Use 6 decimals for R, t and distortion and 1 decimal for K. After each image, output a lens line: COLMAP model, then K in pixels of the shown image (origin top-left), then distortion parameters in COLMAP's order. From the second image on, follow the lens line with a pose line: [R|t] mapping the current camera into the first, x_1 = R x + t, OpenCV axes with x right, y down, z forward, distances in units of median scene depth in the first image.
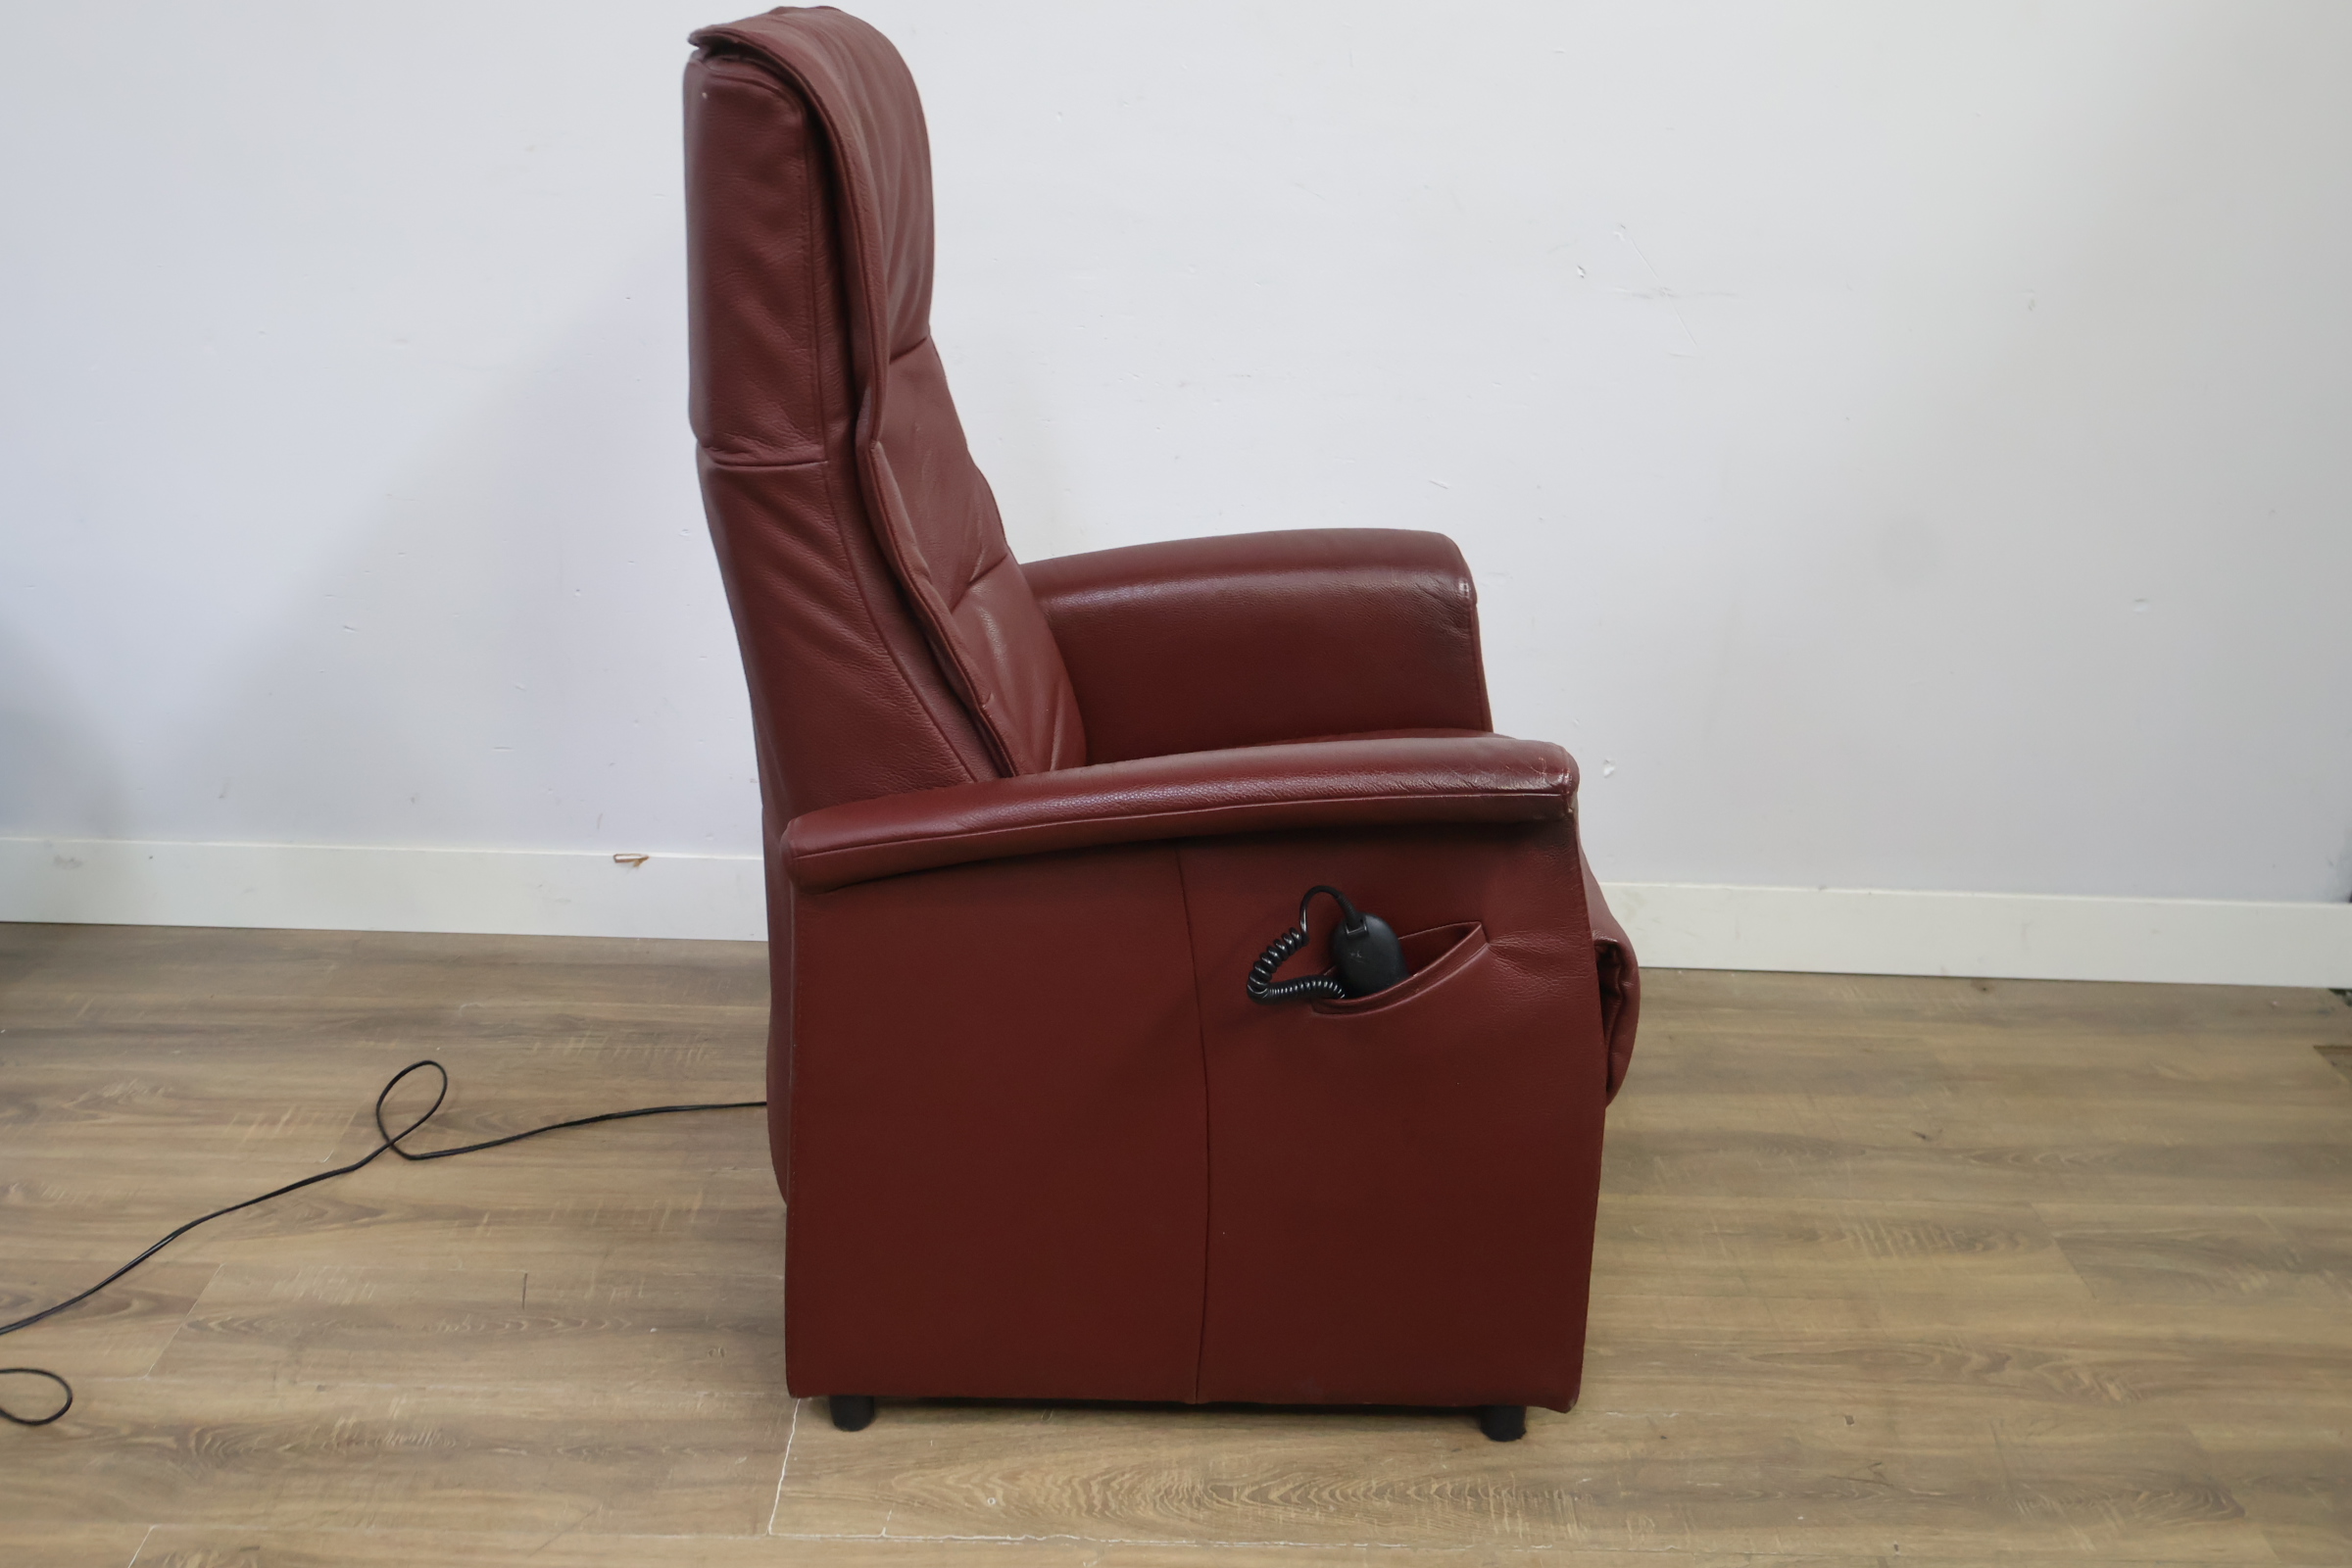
lens RADIAL K [[2272.5, 0, 1191.1], [0, 2272.5, 781.1], [0, 0, 1]] dist [-0.000831, -0.003350]
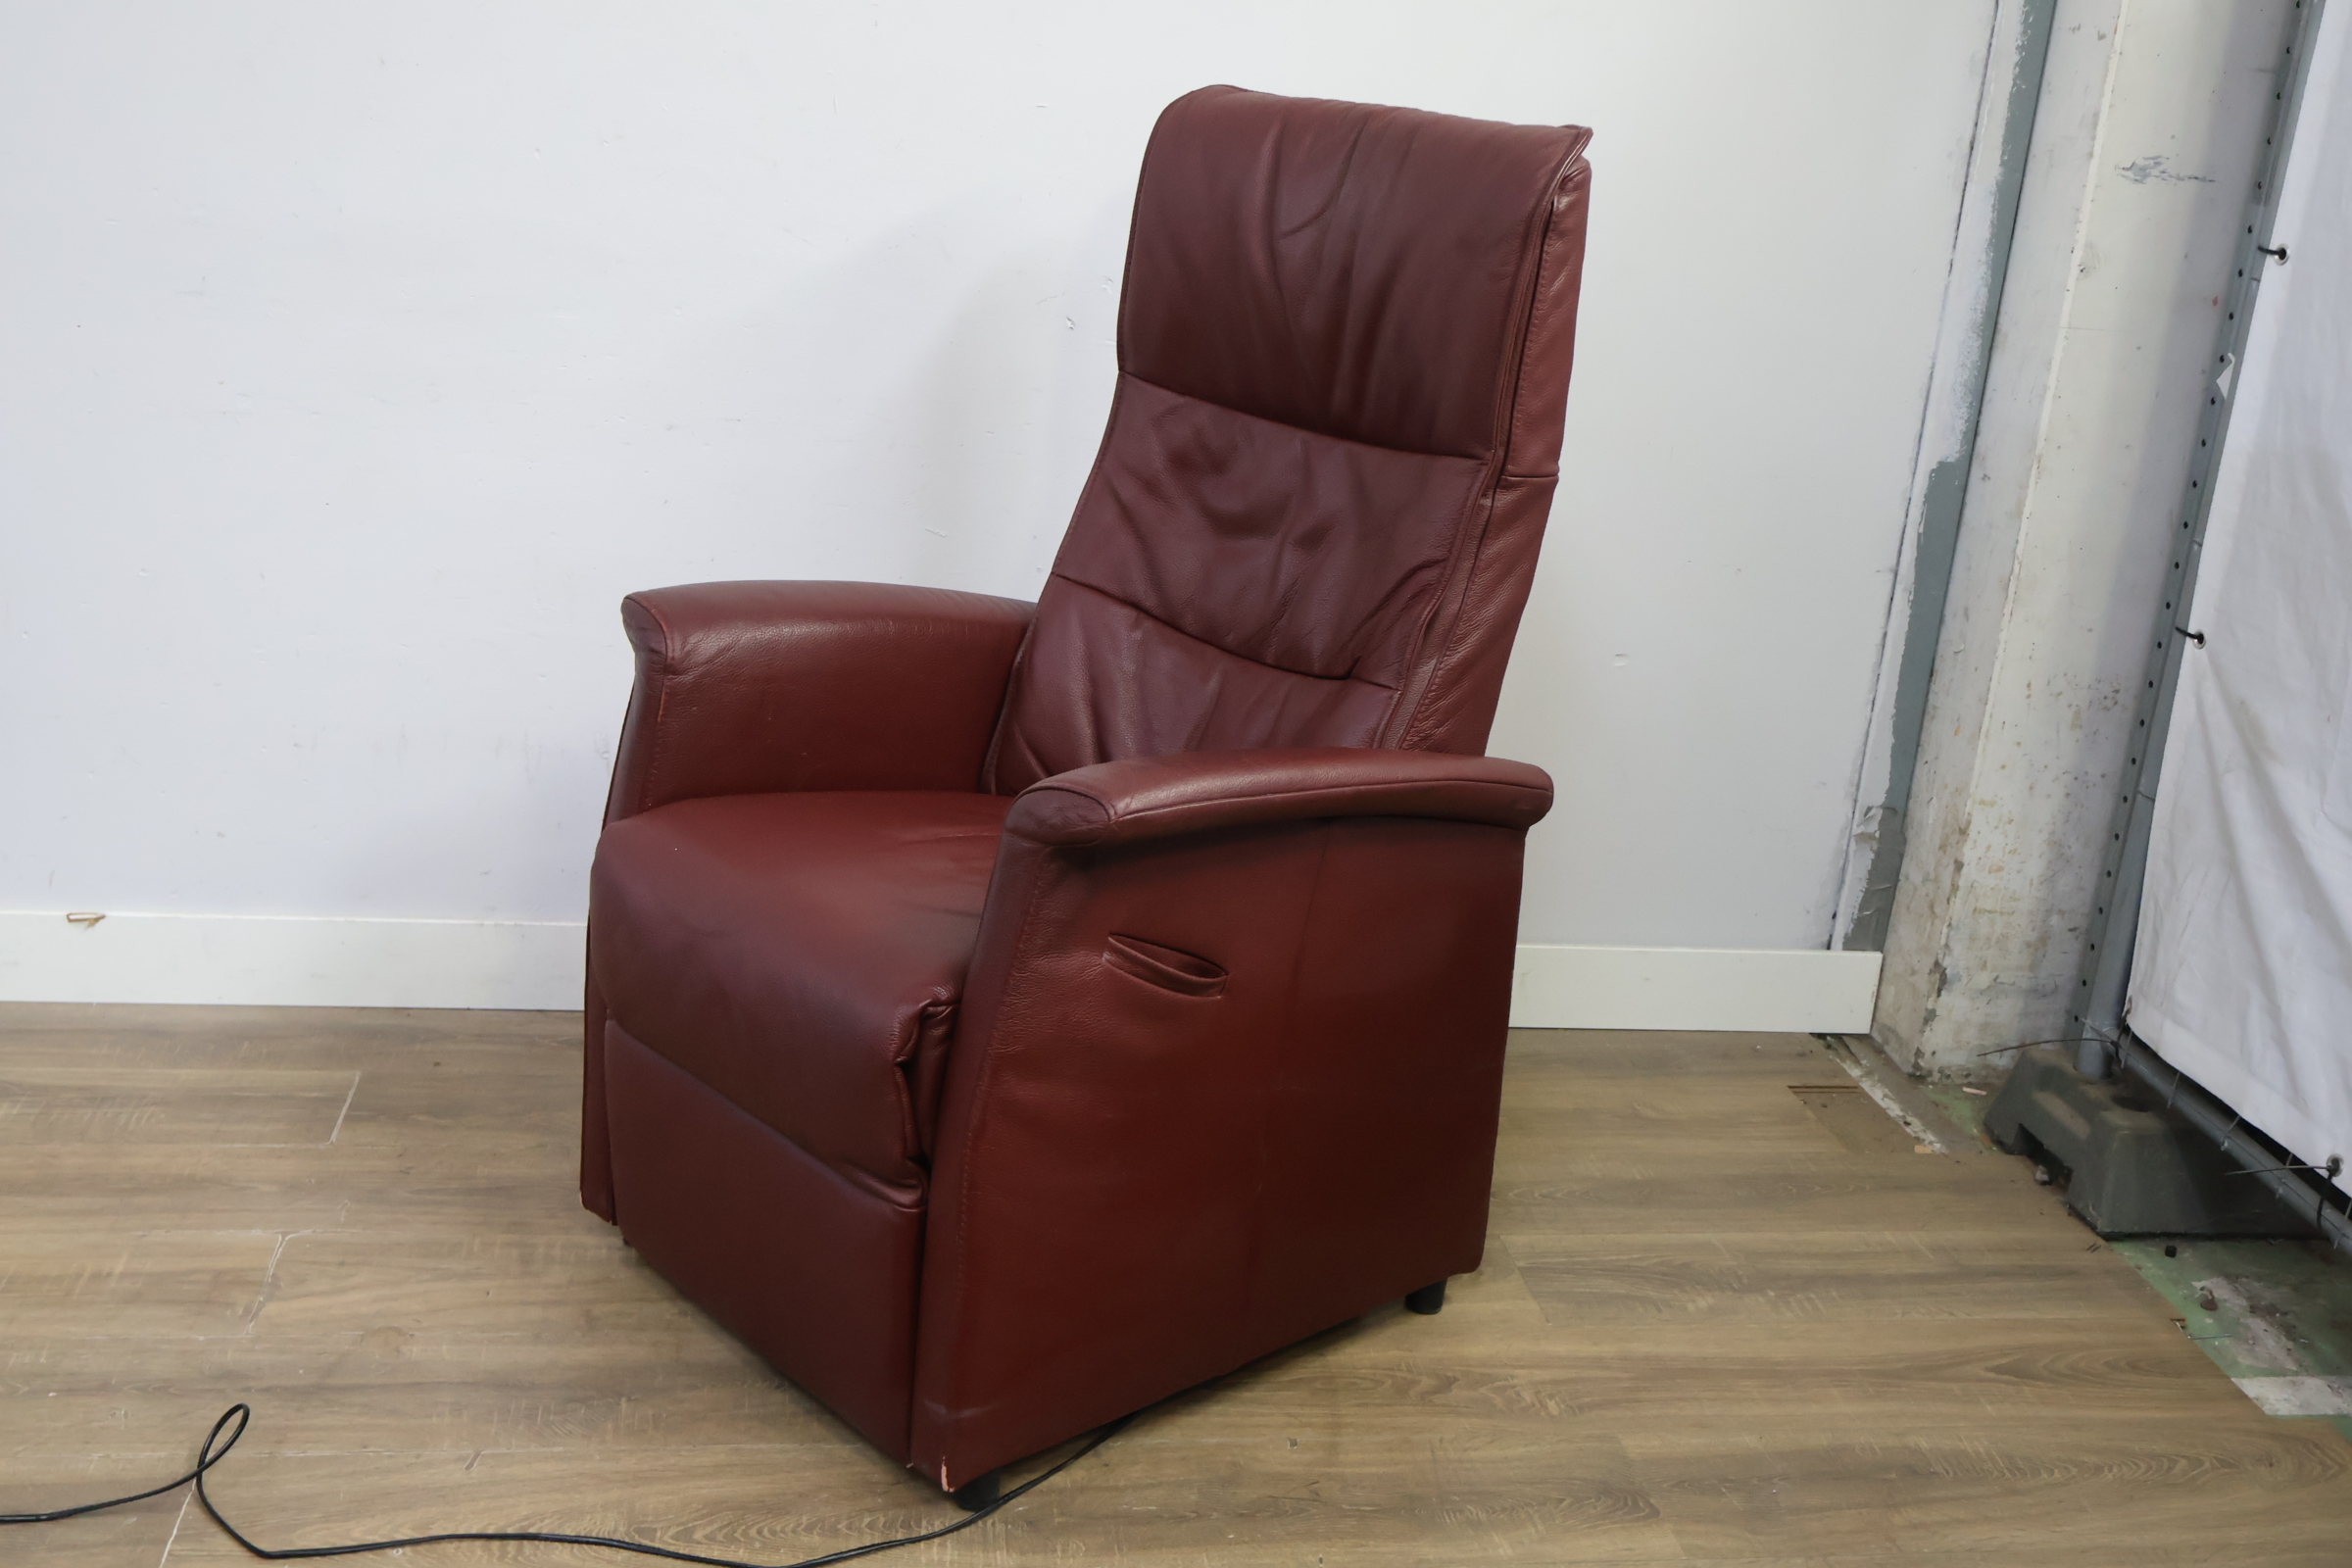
lens RADIAL K [[2347.1, 0, 1151.8], [0, 2347.1, 784.1], [0, 0, 1]] dist [-0.011472, 0.002994]
pose [[0.991055, 0.000289, 0.133453, 0.083856], [0.005801, 0.998959, -0.045248, 0.033891], [-0.133327, 0.045617, 0.990022, -0.034558]]
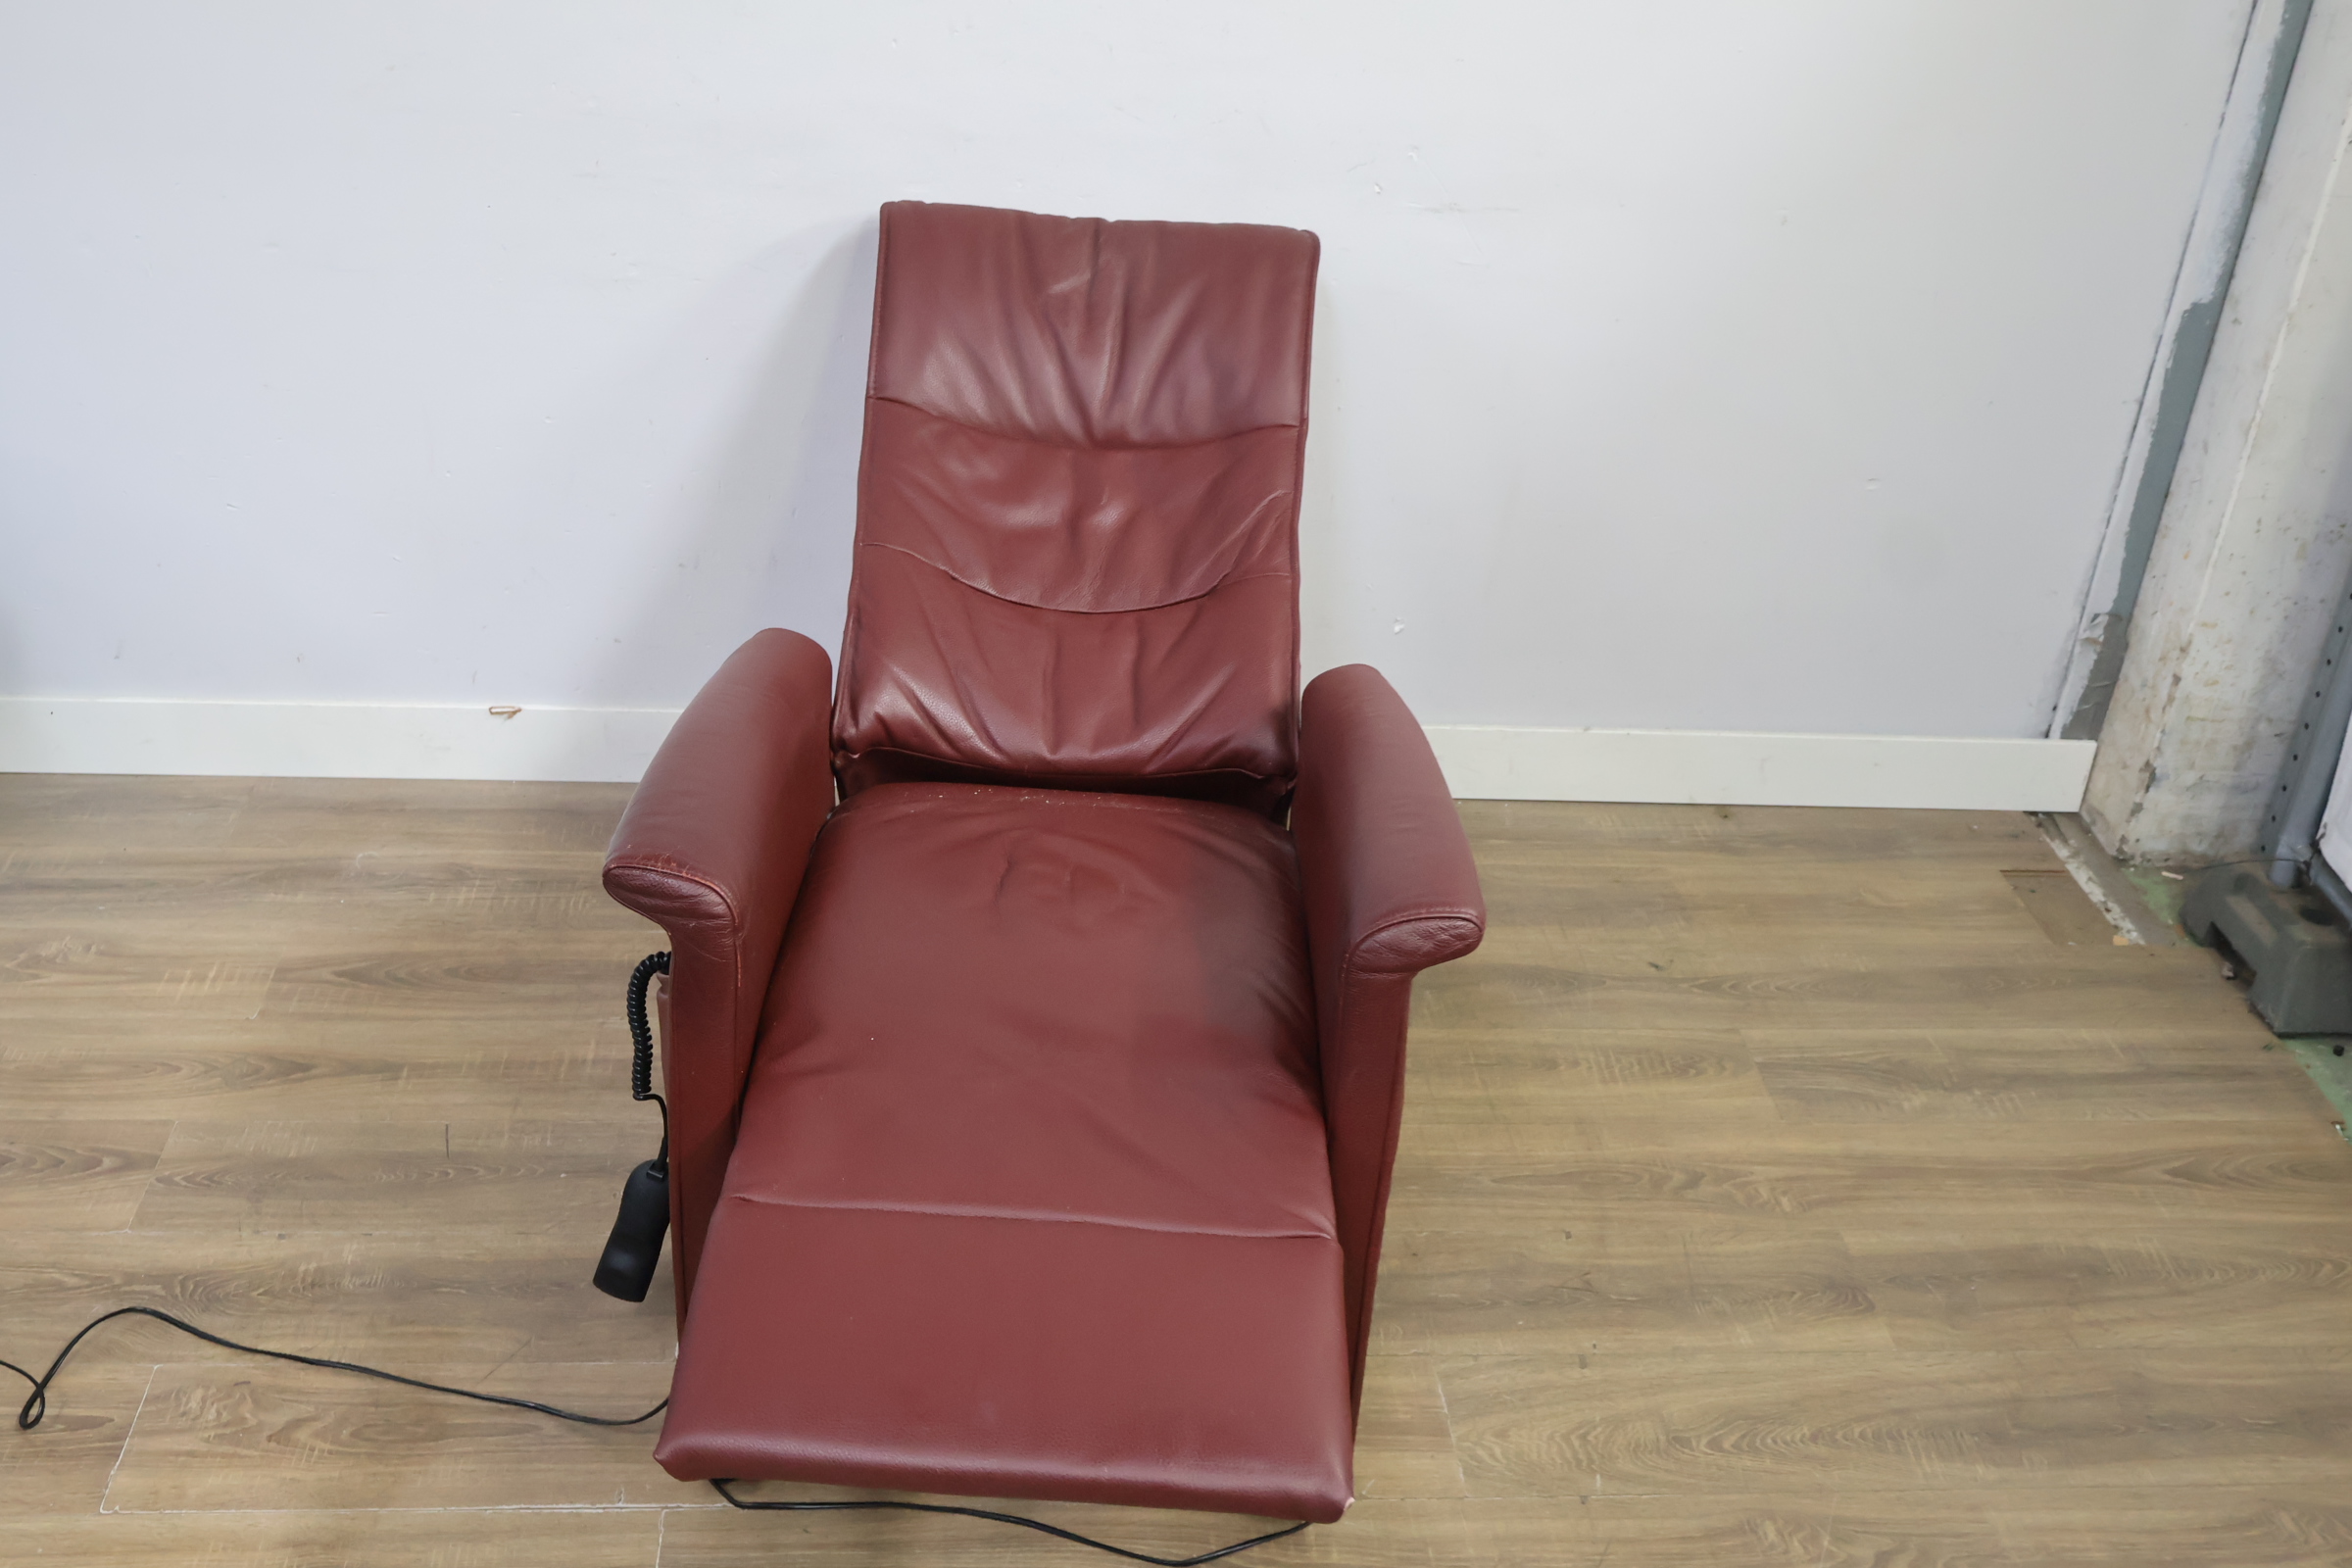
lens RADIAL K [[2328.3, 0, 1180.6], [0, 2328.3, 778.1], [0, 0, 1]] dist [-0.009316, 0.006792]
pose [[0.997696, -0.005200, 0.067640, 0.000451], [-0.005205, 0.988252, 0.152746, -0.141104], [-0.067640, -0.152747, 0.985948, -0.165702]]
